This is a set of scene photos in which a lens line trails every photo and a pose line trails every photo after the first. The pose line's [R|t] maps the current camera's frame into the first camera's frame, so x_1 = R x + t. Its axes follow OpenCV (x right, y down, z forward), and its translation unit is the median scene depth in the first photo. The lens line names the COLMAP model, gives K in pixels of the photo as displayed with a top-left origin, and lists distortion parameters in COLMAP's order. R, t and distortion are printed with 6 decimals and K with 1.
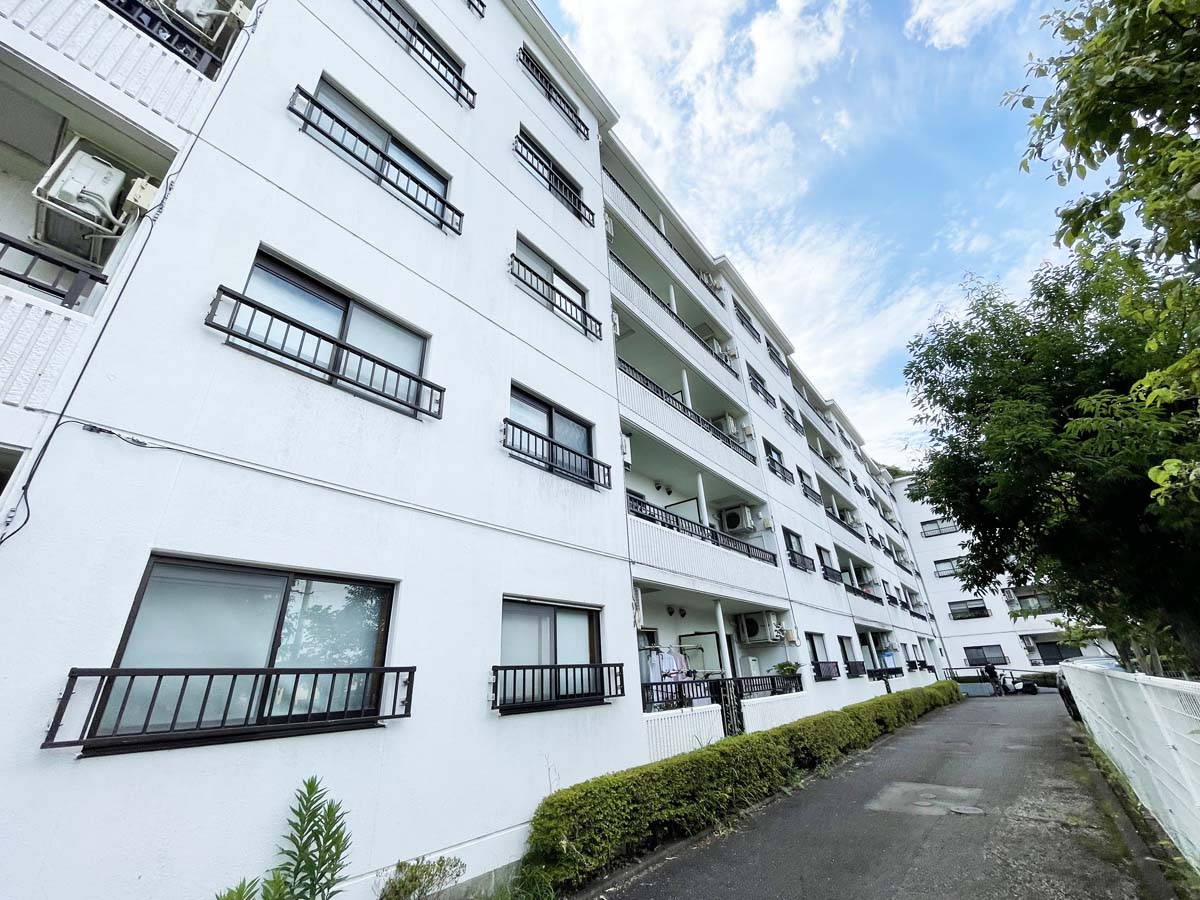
lens RADIAL K [[474.9, 0, 597.7], [0, 474.9, 399.4], [0, 0, 1]] dist [-0.005885, 0.000125]
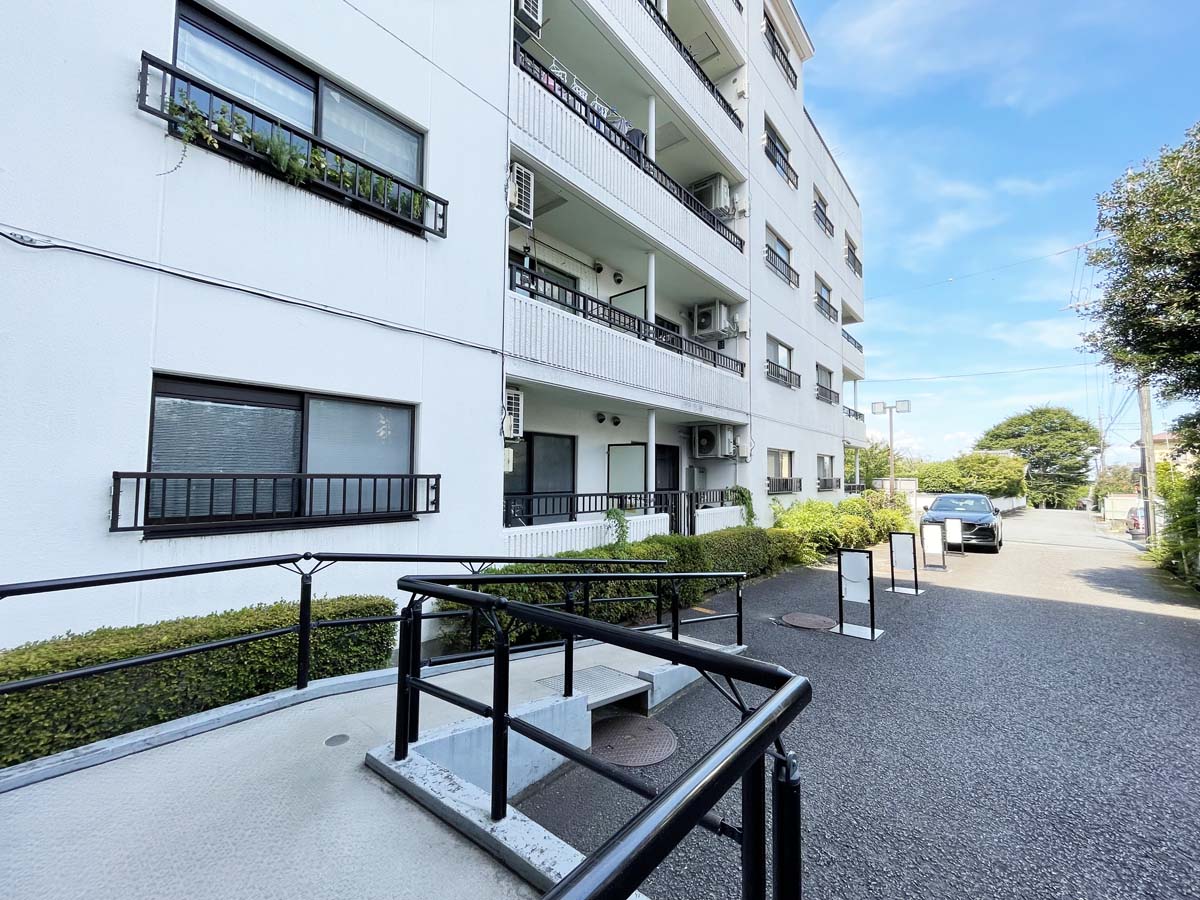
lens RADIAL K [[475.9, 0, 599.7], [0, 475.9, 453.6], [0, 0, 1]] dist [0.000397, 0.000652]
pose [[0.999074, 0.015351, -0.040185, 0.118713], [0.004260, 0.894257, 0.447534, 0.071909], [0.042805, -0.447291, 0.893364, 0.132090]]
